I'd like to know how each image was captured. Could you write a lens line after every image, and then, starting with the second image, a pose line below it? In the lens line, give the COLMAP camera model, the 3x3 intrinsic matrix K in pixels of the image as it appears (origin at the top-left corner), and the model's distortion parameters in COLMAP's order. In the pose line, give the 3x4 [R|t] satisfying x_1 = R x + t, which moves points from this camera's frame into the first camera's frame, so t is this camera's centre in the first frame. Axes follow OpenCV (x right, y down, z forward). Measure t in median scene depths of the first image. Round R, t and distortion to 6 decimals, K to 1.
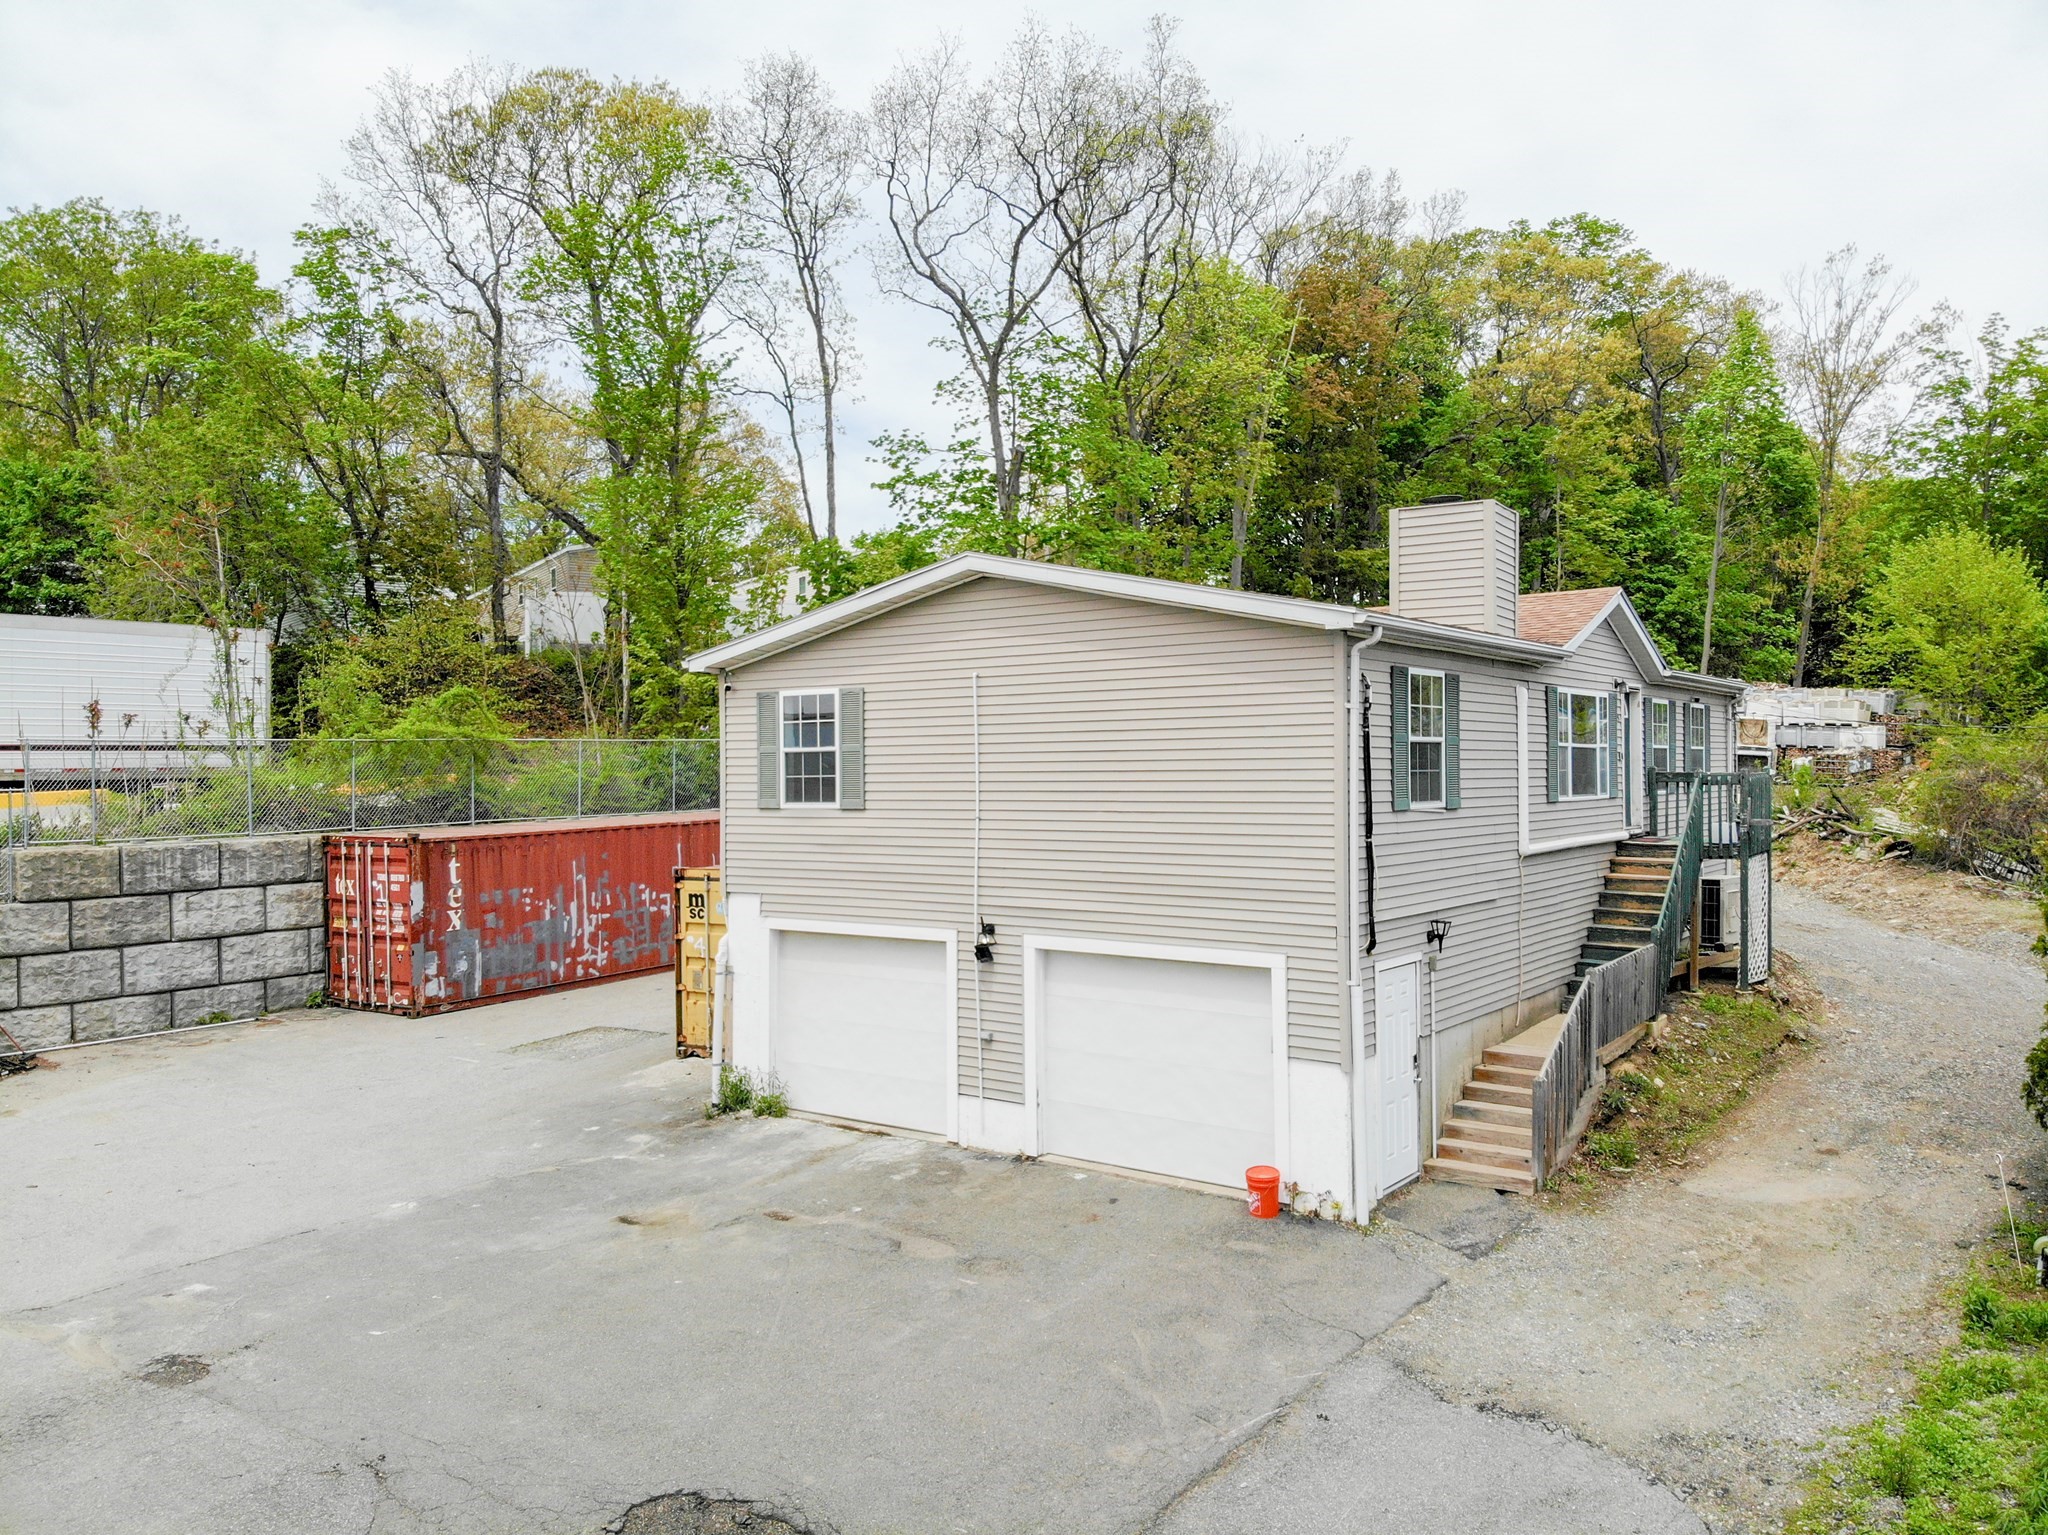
lens RADIAL K [[1500.3, 0, 1030.0], [0, 1500.3, 754.0], [0, 0, 1]] dist [0.078534, -0.223849]
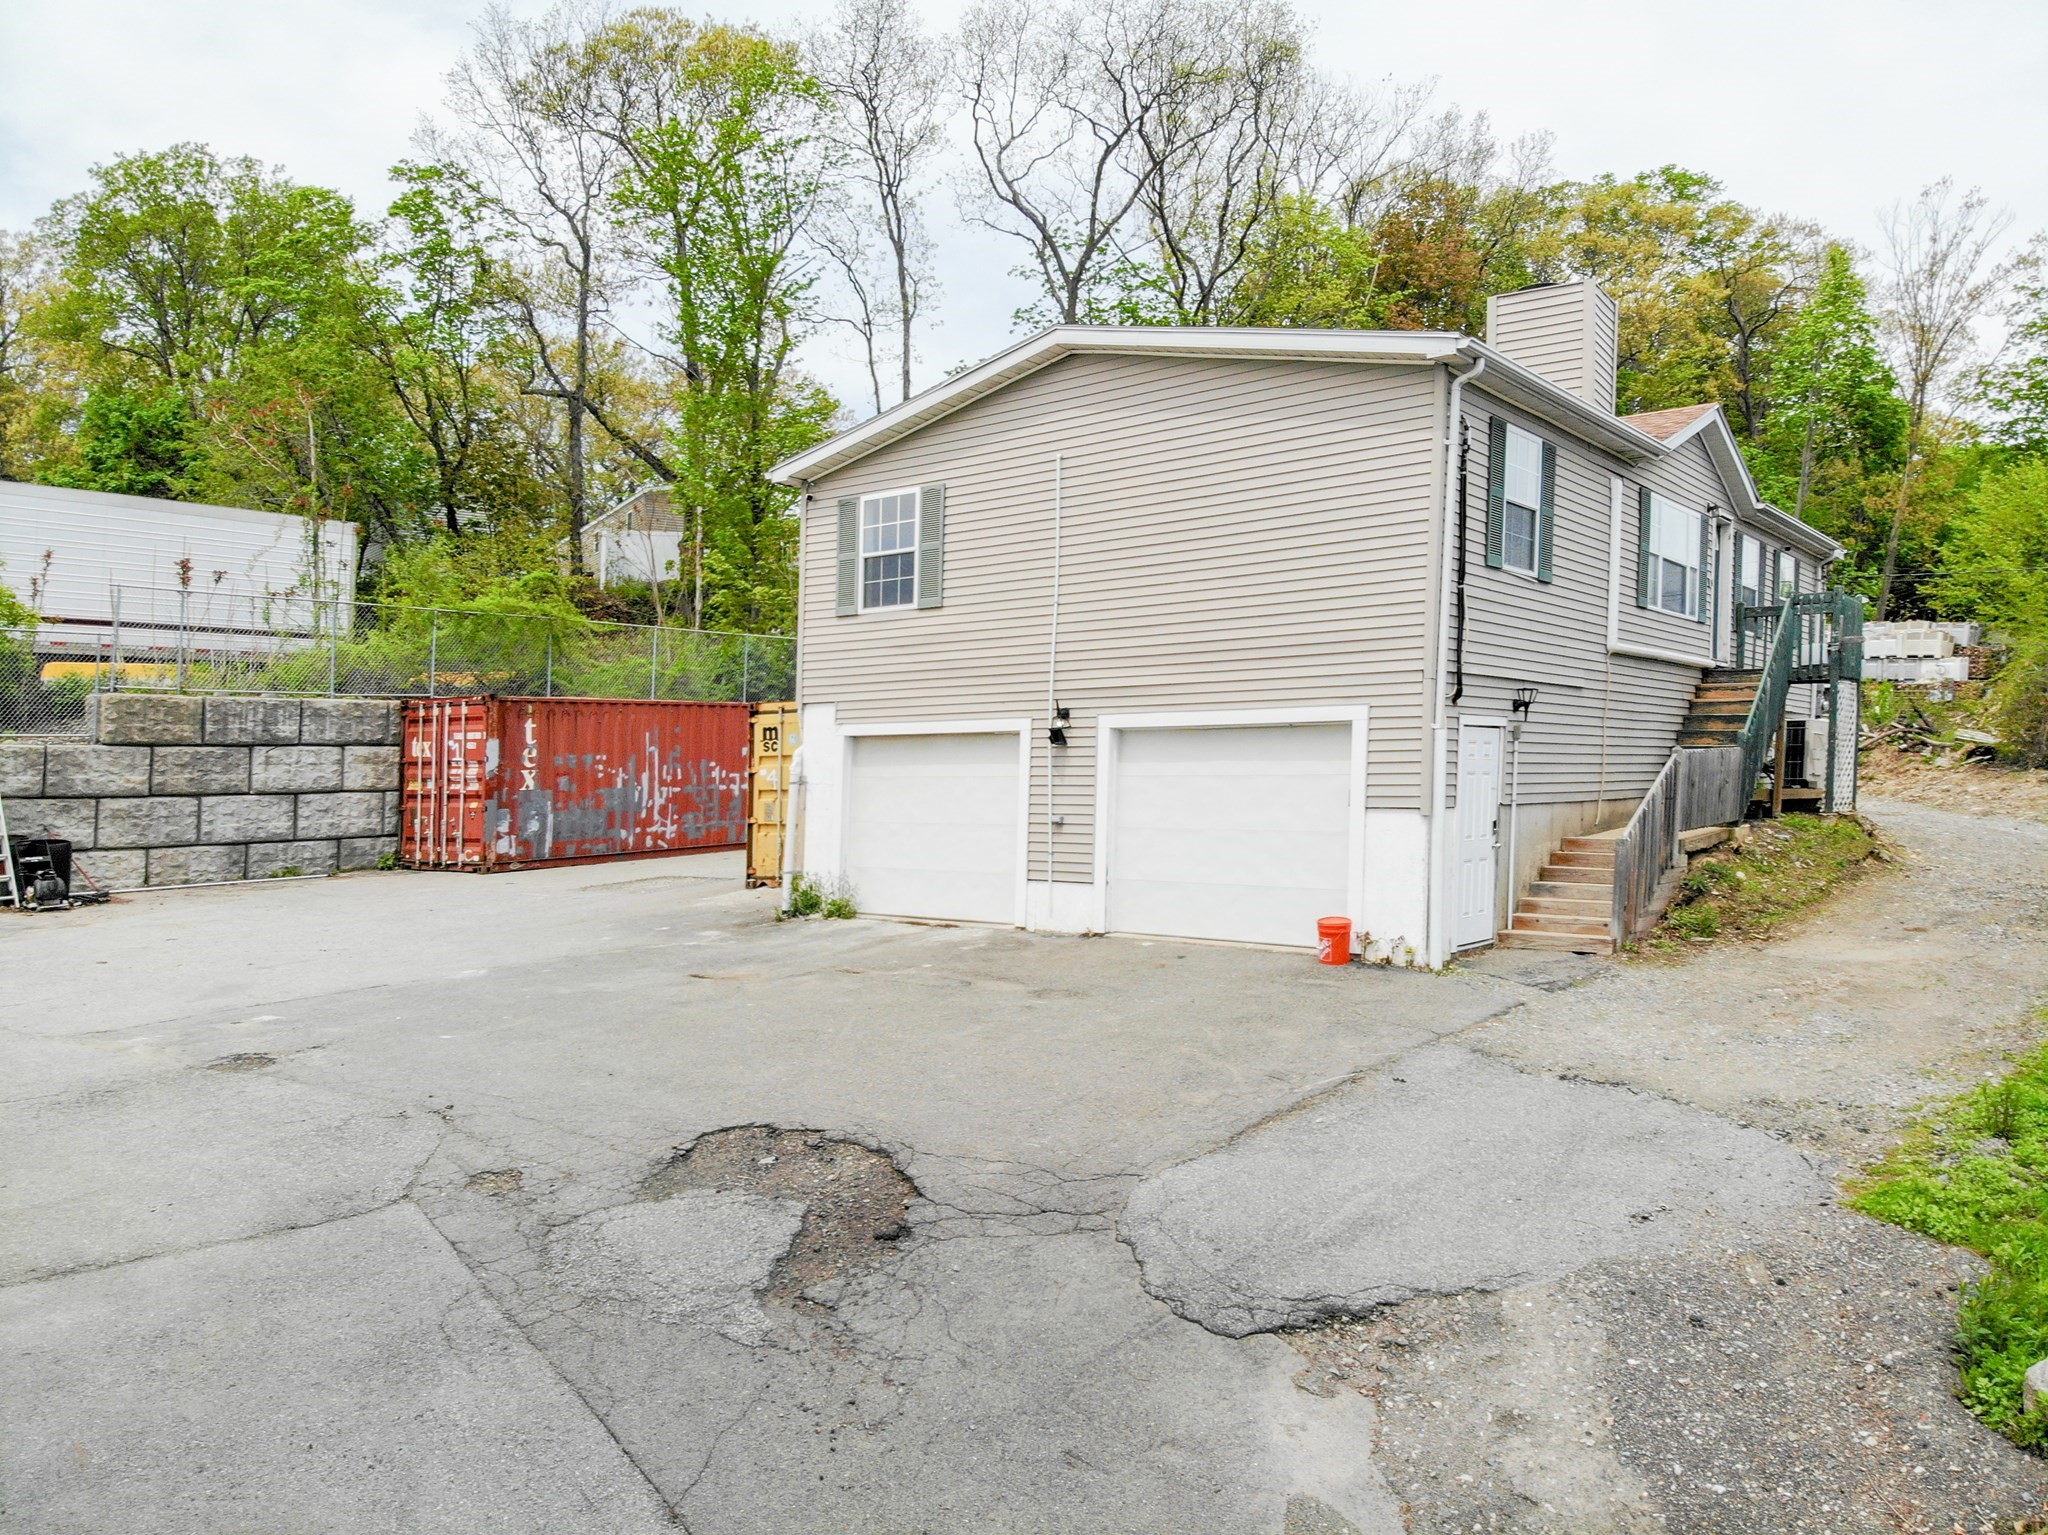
lens RADIAL K [[1497.2, 0, 1033.9], [0, 1497.2, 770.3], [0, 0, 1]] dist [0.118046, -0.326648]
pose [[0.998940, 0.029744, -0.035123, -0.006938], [-0.030387, 0.999377, -0.017923, 0.109833], [0.034568, 0.018972, 0.999222, -0.000491]]
